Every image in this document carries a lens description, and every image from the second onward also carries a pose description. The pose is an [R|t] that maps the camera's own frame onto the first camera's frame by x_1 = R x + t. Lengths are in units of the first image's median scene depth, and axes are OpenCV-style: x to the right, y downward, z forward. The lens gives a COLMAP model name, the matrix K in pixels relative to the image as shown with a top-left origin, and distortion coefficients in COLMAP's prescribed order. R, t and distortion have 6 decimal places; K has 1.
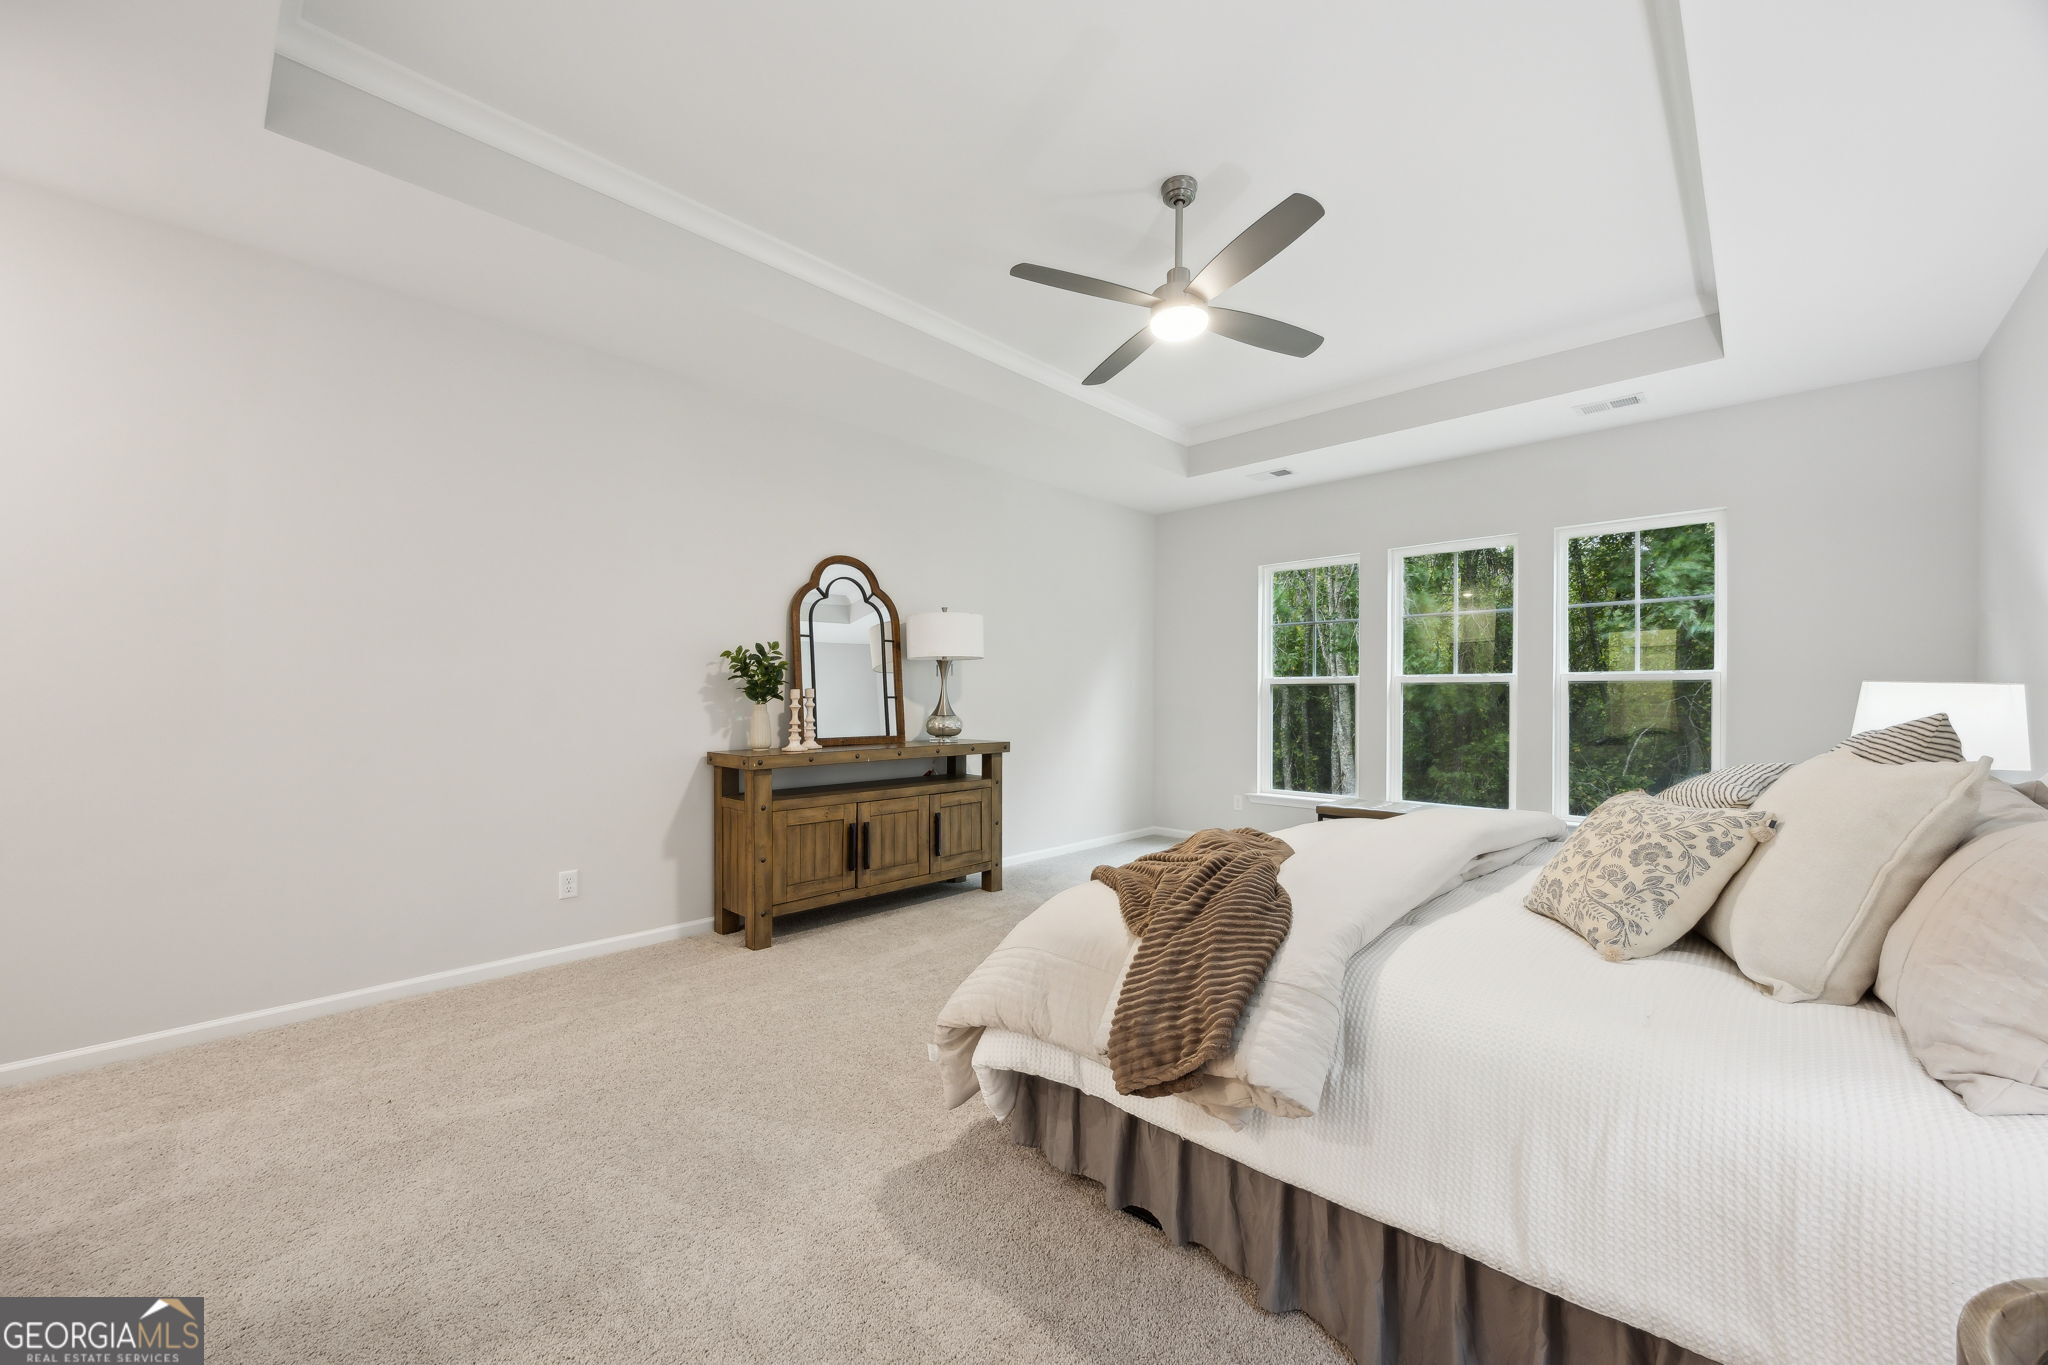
lens RADIAL K [[789.1, 0, 1024.0], [0, 789.1, 682.5], [0, 0, 1]] dist [0.000216, 0.000015]
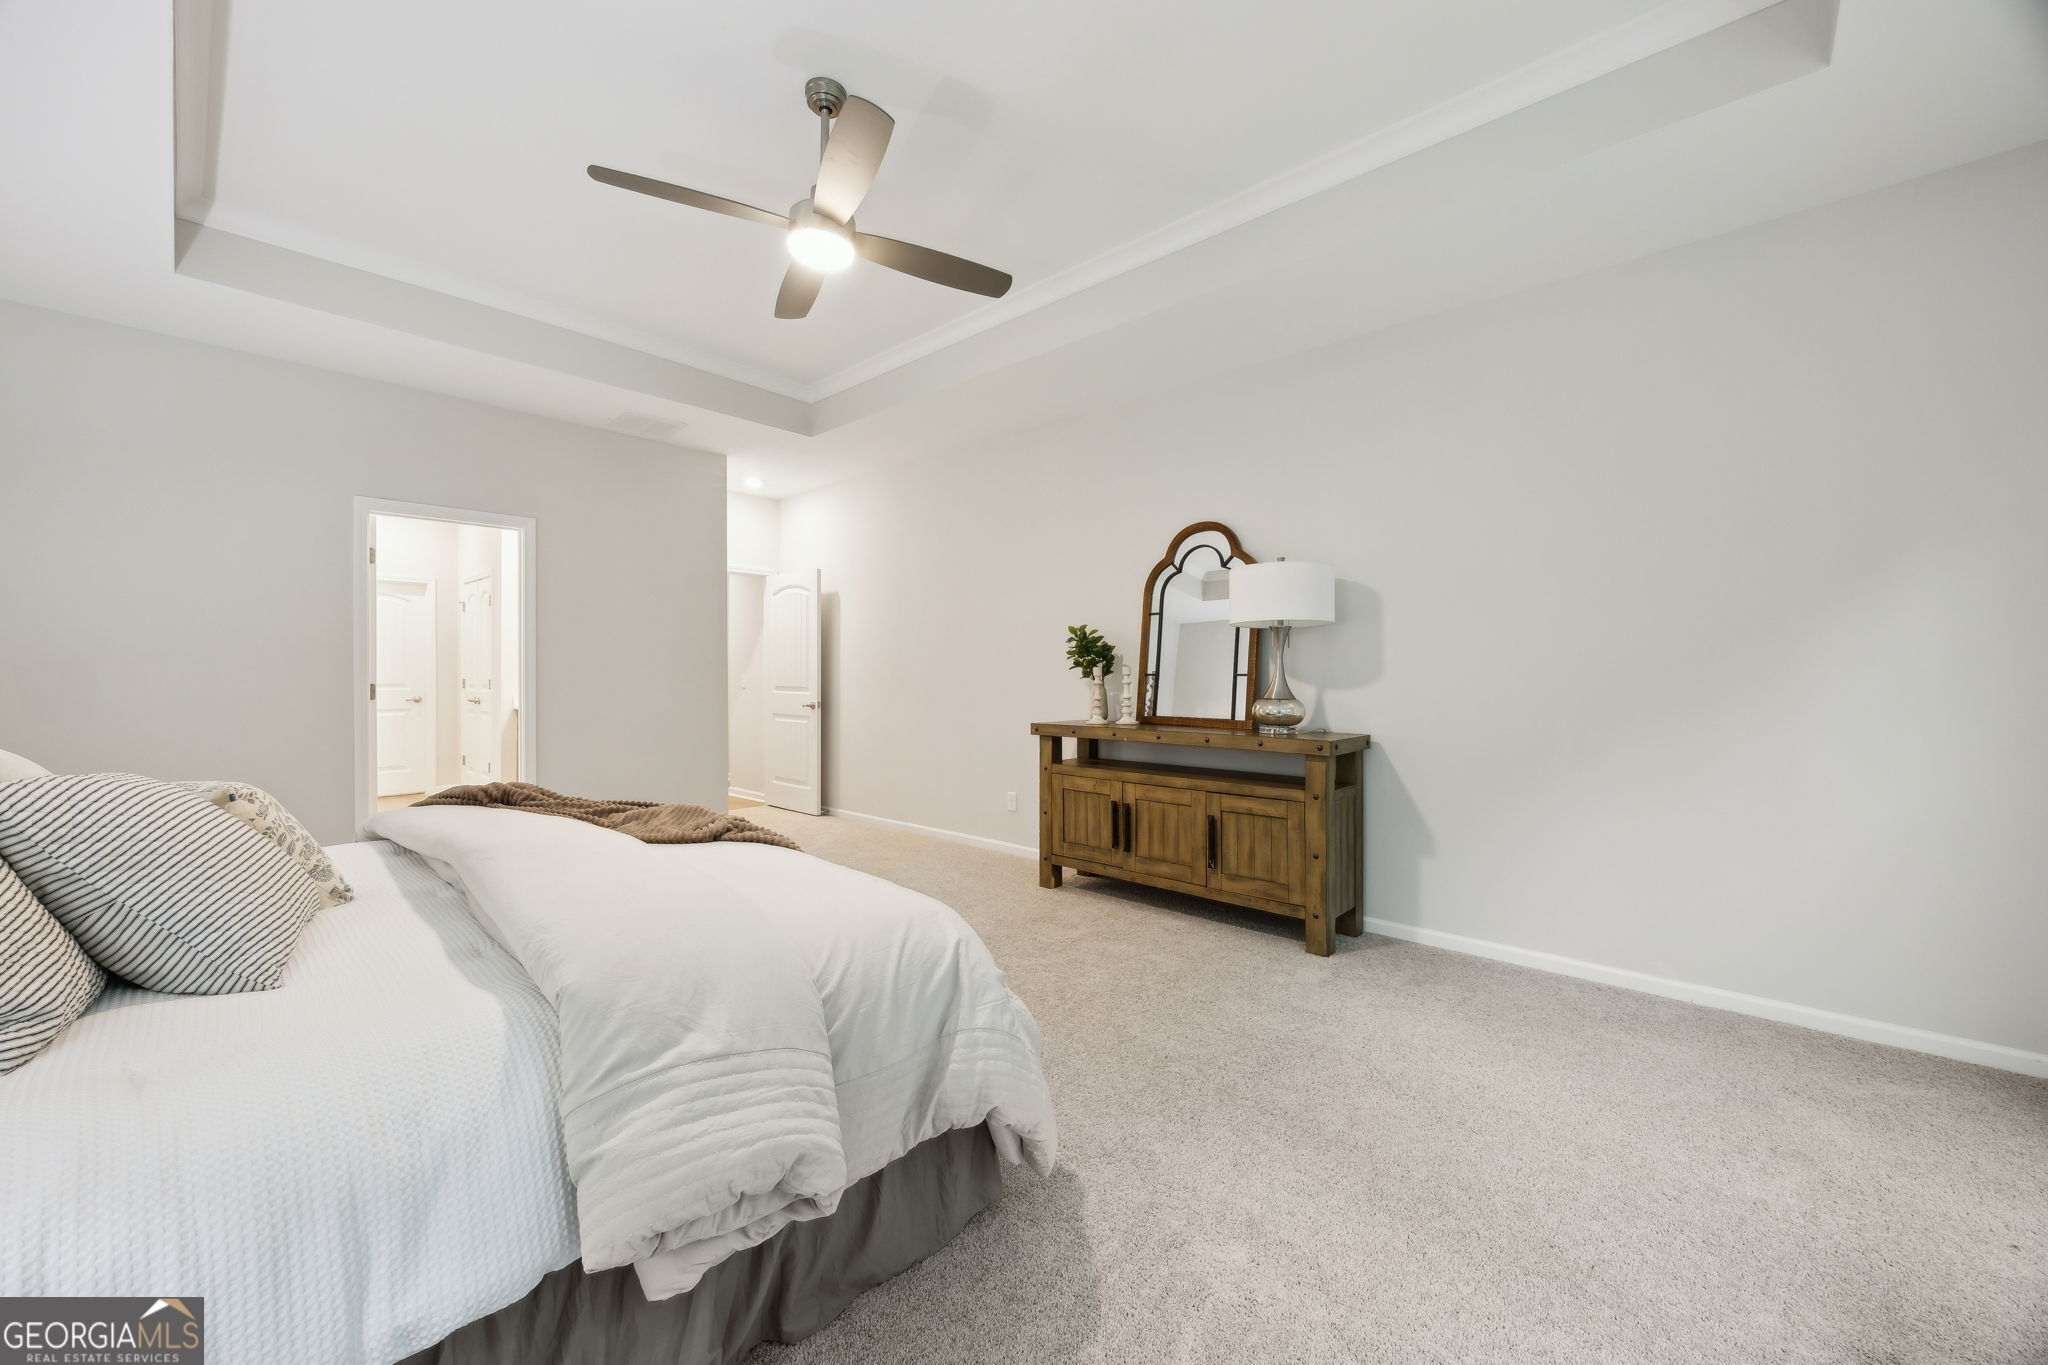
lens RADIAL K [[779.9, 0, 1026.6], [0, 779.9, 675.3], [0, 0, 1]] dist [-0.000163, -0.000001]
pose [[0.010198, -0.008081, -0.999915, 0.706407], [0.013847, 0.999873, -0.007939, 0.024147], [0.999852, -0.013765, 0.010308, 0.811939]]
